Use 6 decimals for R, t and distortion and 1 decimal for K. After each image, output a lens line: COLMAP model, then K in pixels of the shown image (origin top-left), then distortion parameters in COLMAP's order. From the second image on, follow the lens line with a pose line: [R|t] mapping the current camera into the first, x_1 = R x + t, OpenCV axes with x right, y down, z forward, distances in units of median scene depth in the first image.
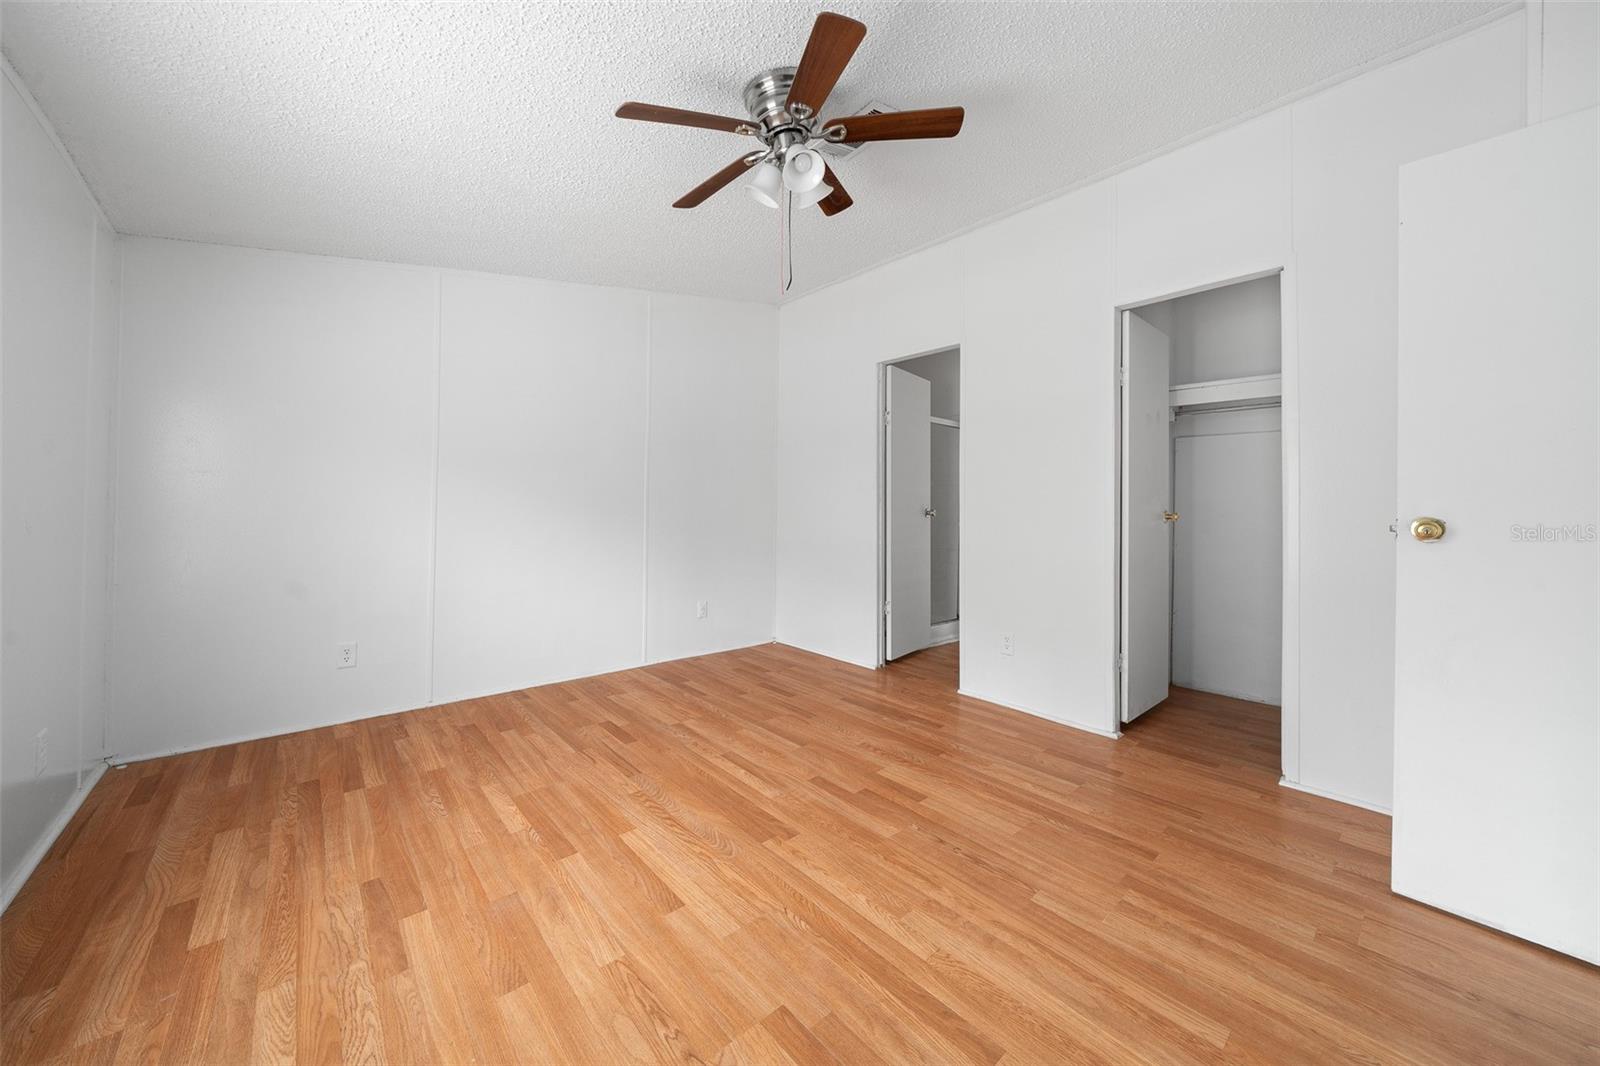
lens RADIAL K [[557.9, 0, 794.9], [0, 557.9, 531.1], [0, 0, 1]] dist [-0.002250, 0.000026]
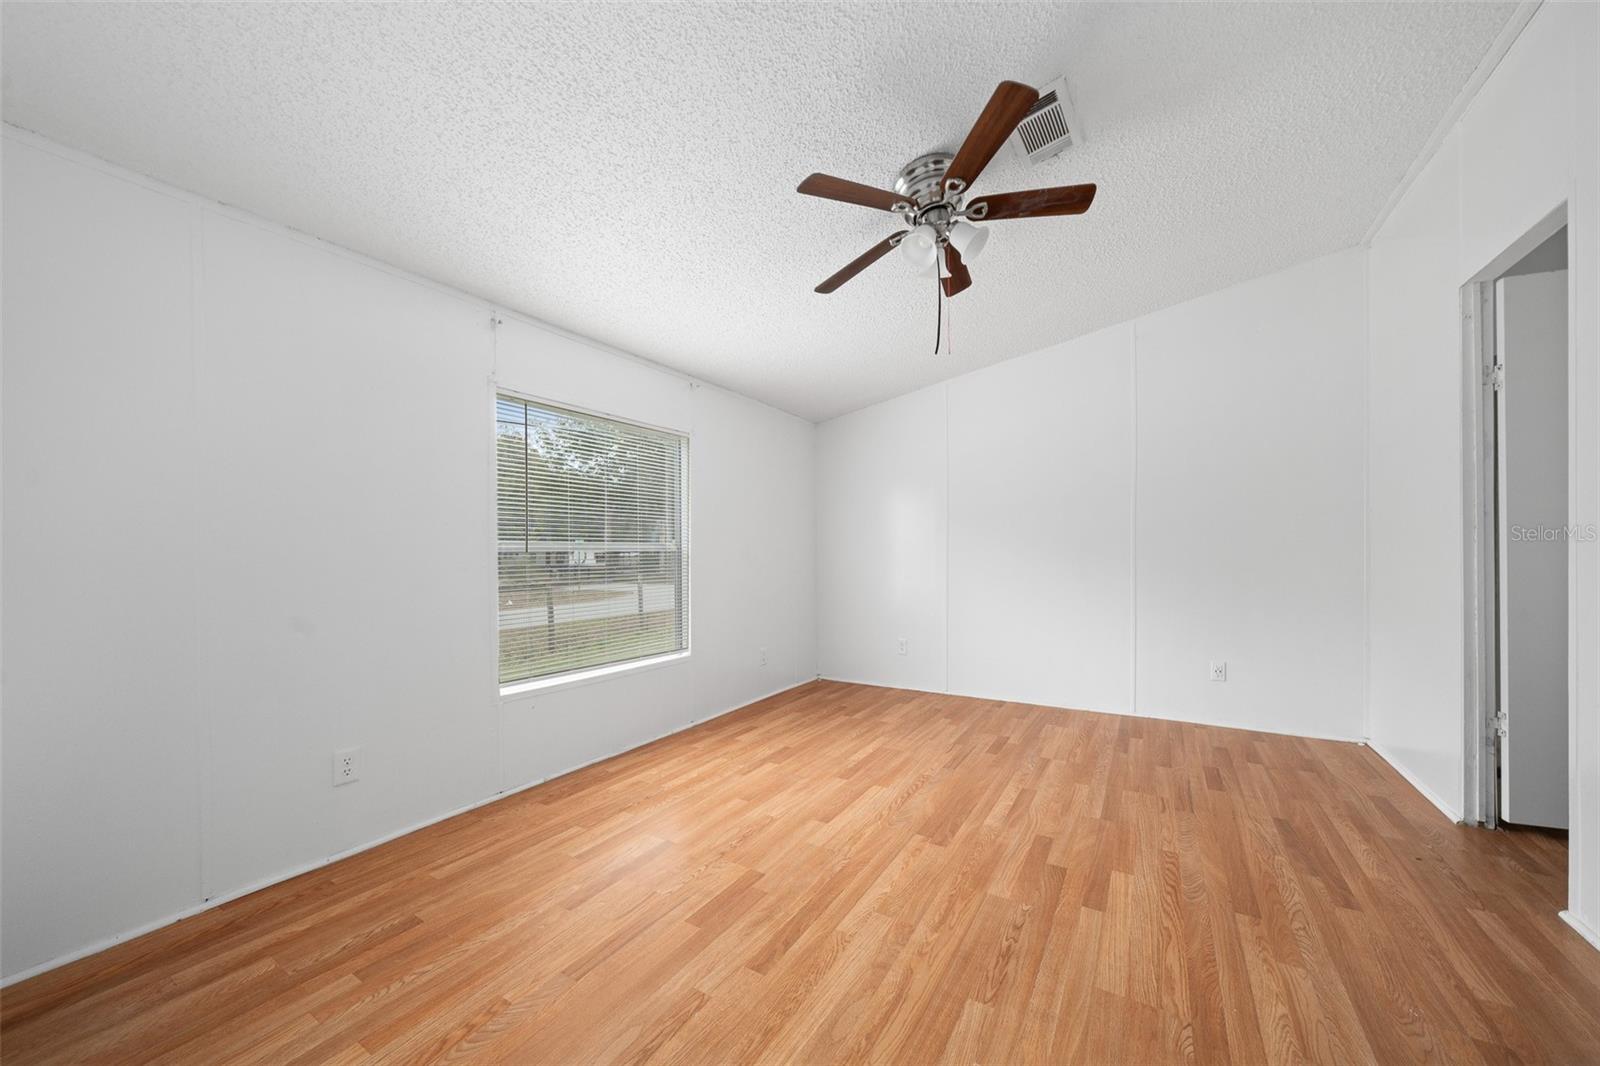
lens RADIAL K [[572.6, 0, 831.3], [0, 572.6, 559.4], [0, 0, 1]] dist [-0.000534, -0.000009]
pose [[0.324855, -0.004454, -0.945753, 0.862352], [-0.024233, 0.999621, -0.013031, 0.005541], [0.945453, 0.027152, 0.324624, 0.364205]]
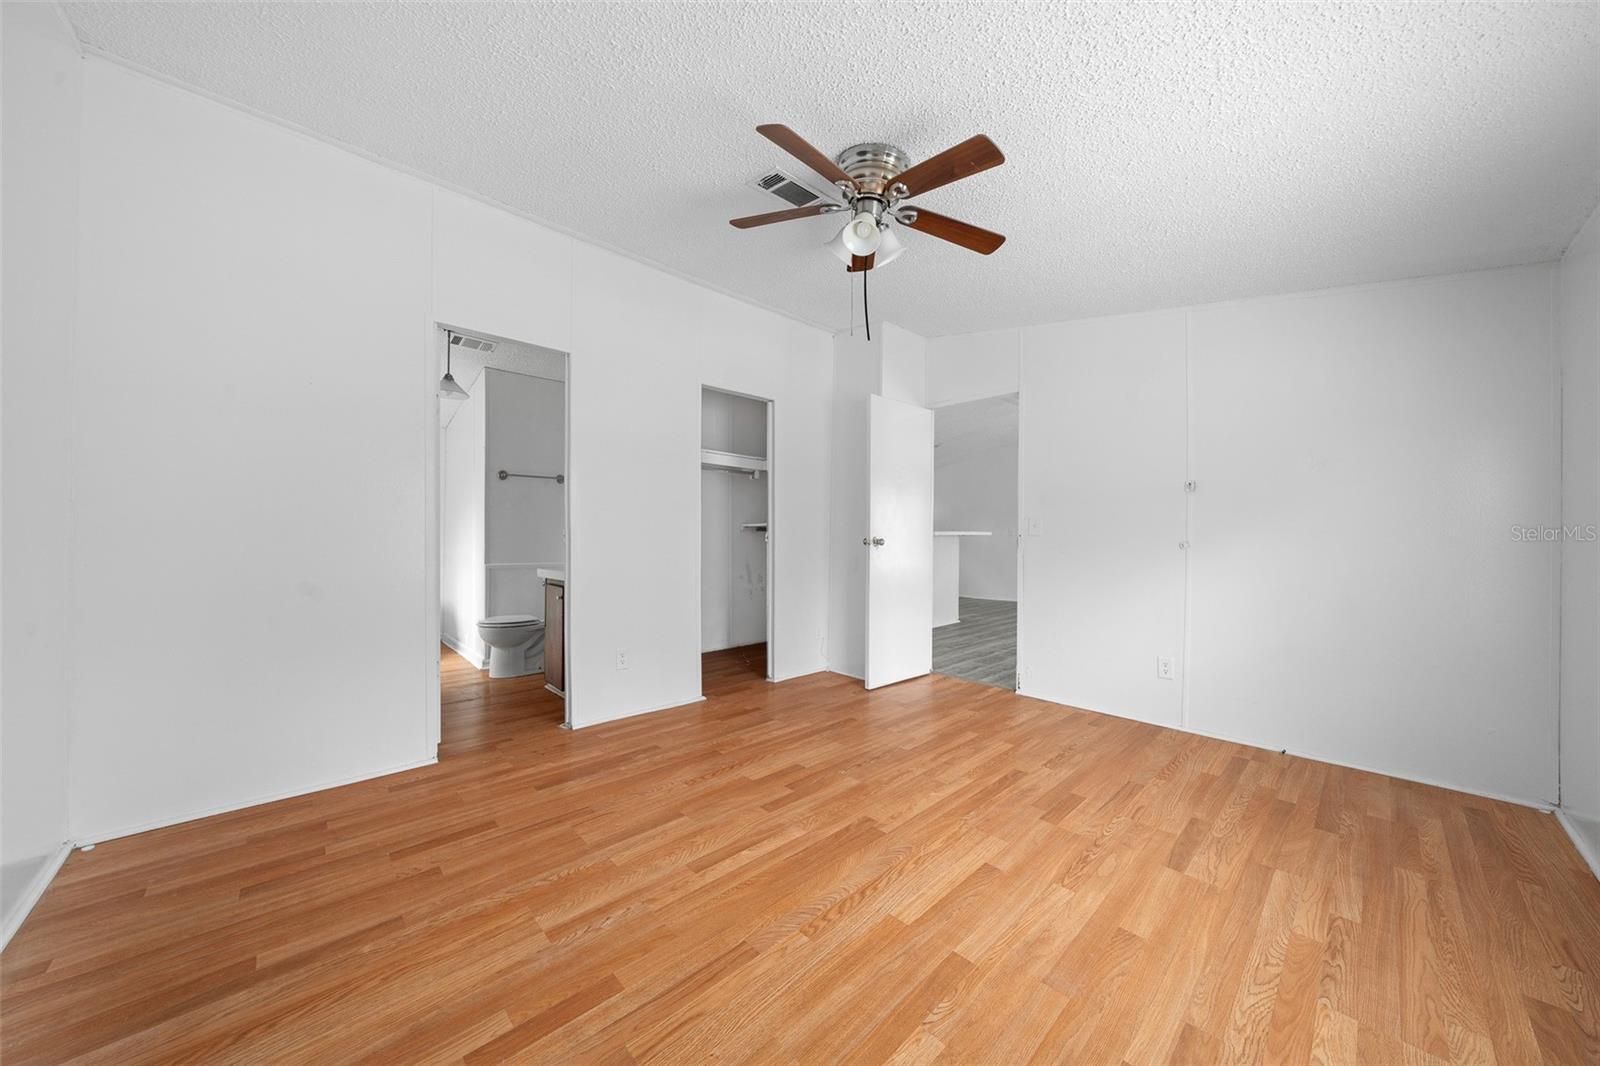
lens RADIAL K [[557.9, 0, 794.9], [0, 557.9, 531.1], [0, 0, 1]] dist [-0.002250, 0.000026]
pose [[-0.032518, -0.002225, 0.999469, -0.985114], [0.031157, 0.999509, 0.003239, -0.042325], [-0.998985, 0.031246, -0.032433, 1.017953]]
